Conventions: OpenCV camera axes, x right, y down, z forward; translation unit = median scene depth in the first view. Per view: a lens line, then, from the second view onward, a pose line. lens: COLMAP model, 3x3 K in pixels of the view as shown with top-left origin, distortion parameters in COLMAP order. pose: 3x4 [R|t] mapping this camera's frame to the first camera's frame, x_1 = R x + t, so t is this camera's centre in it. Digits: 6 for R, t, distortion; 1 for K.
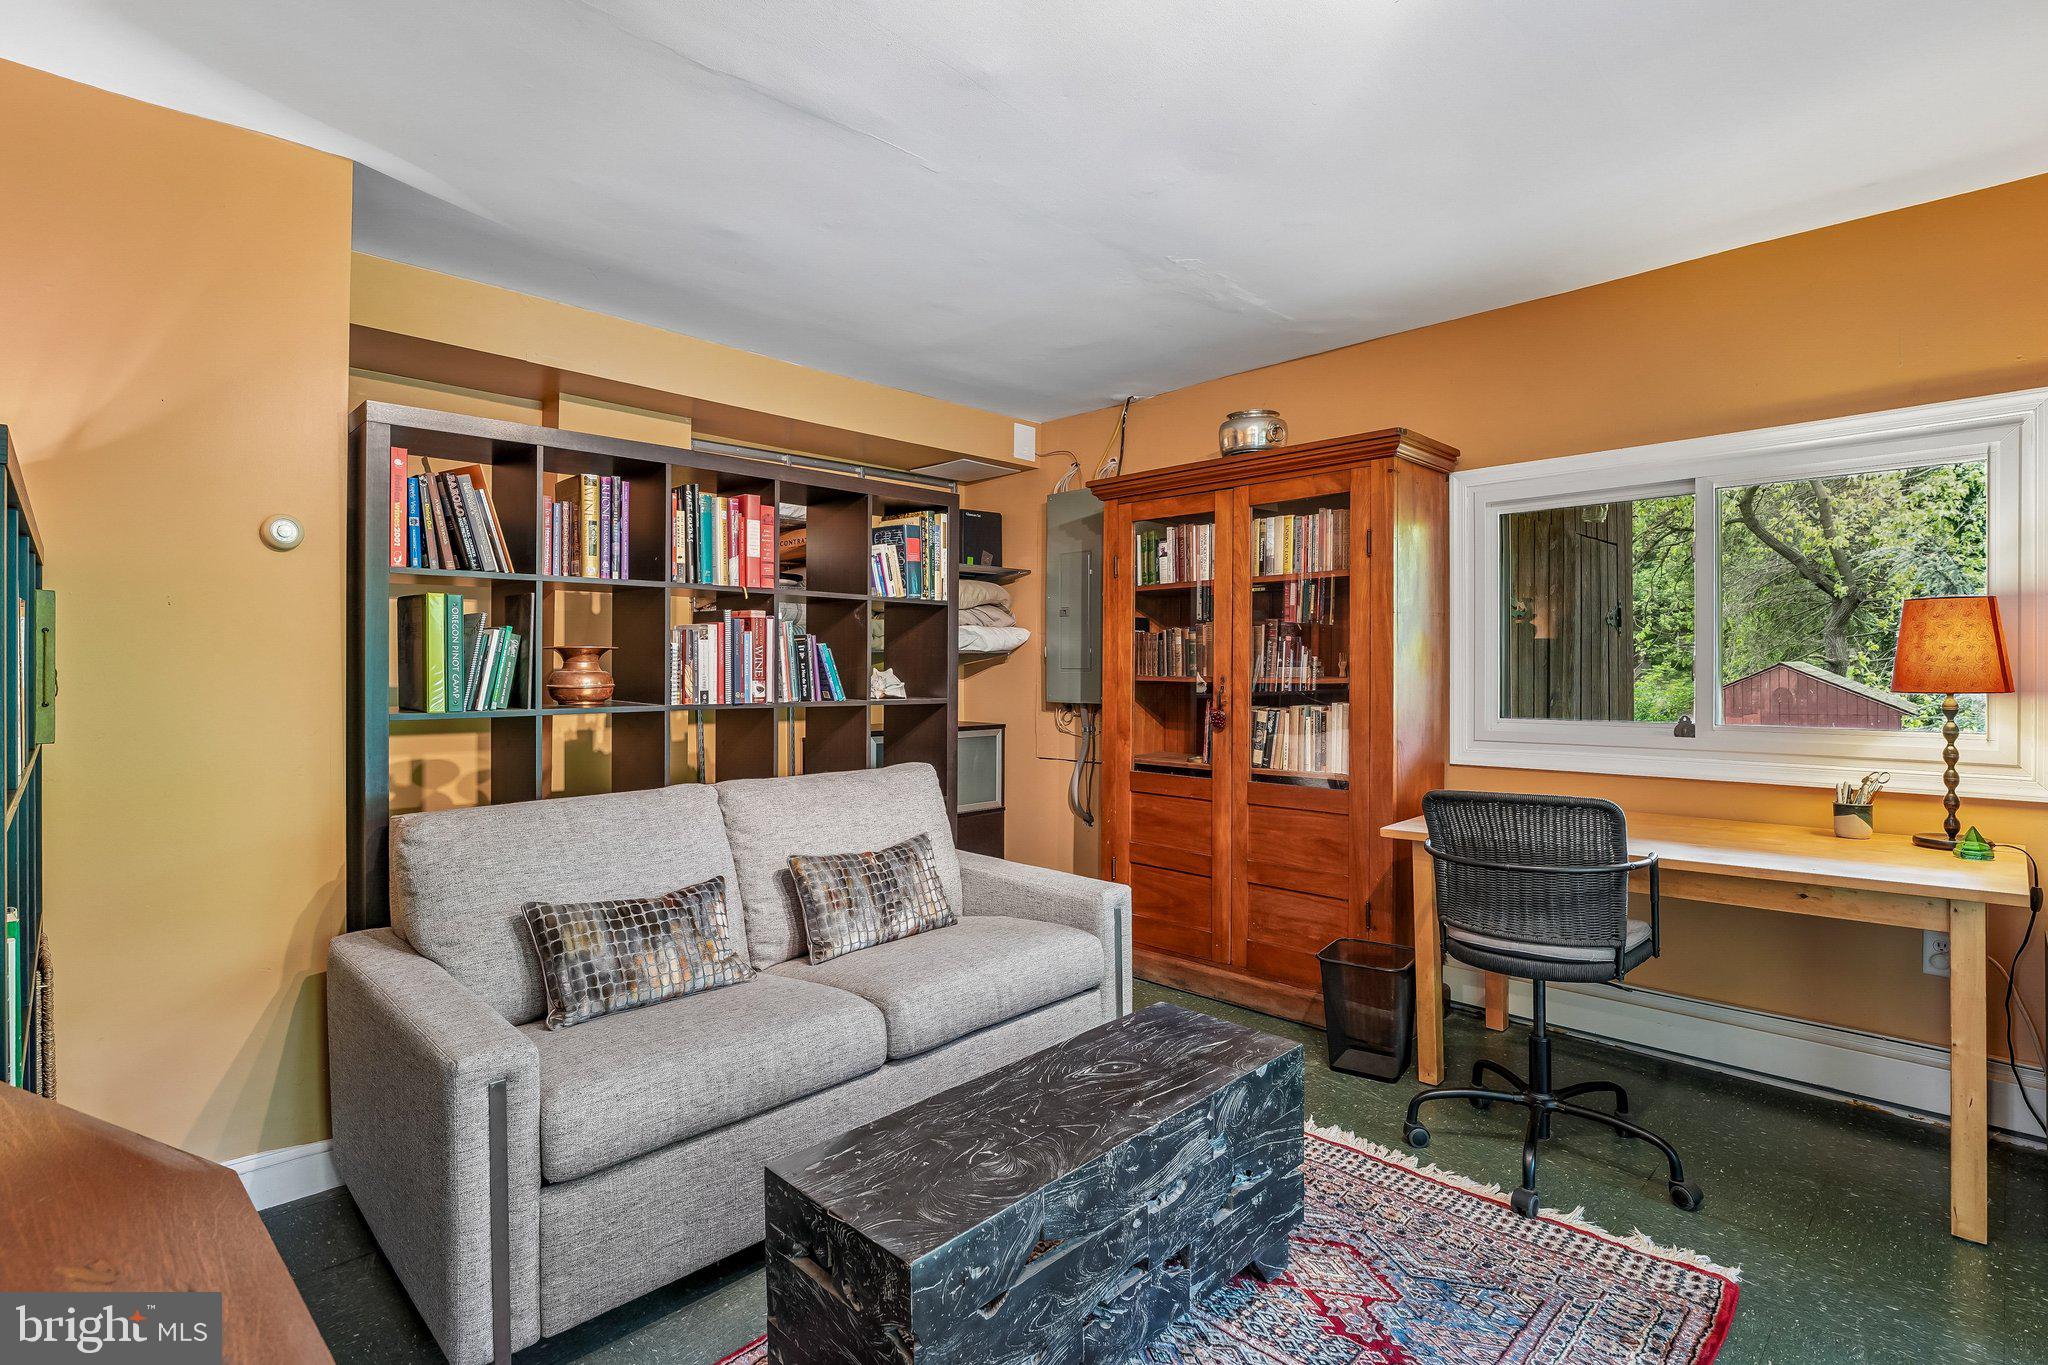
lens RADIAL K [[992.3, 0, 1012.8], [0, 992.3, 679.5], [0, 0, 1]] dist [0.002174, -0.004178]
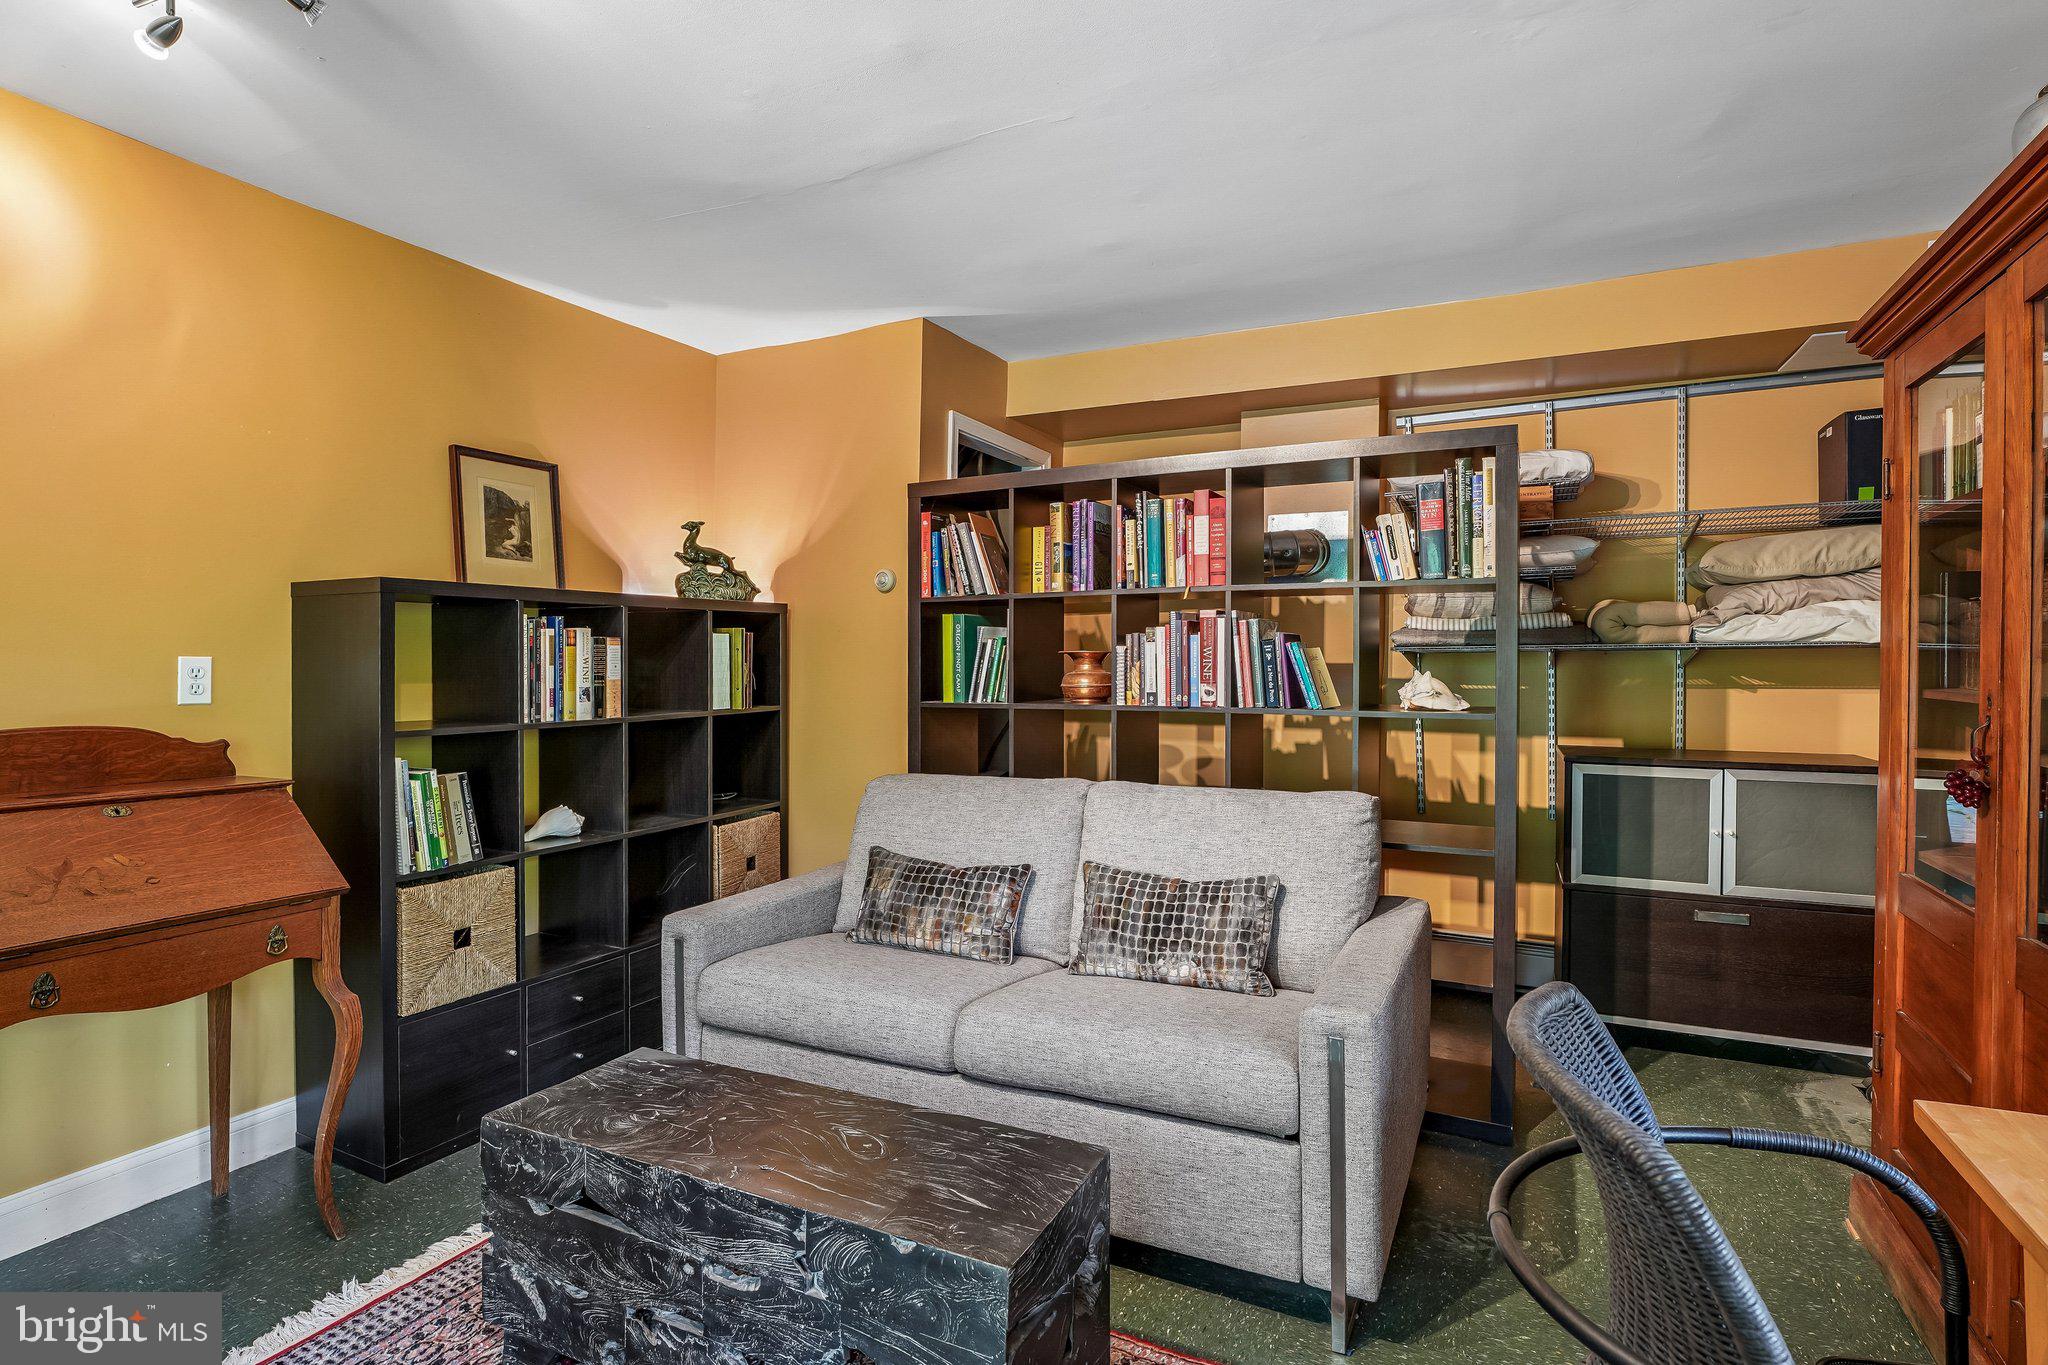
lens RADIAL K [[992.3, 0, 1014.8], [0, 992.3, 667.6], [0, 0, 1]] dist [0.002174, -0.004178]
pose [[0.318579, 0.003127, -0.947891, 0.728744], [-0.011438, 0.999934, -0.000546, -0.014552], [0.947827, 0.011016, 0.318593, 0.649773]]
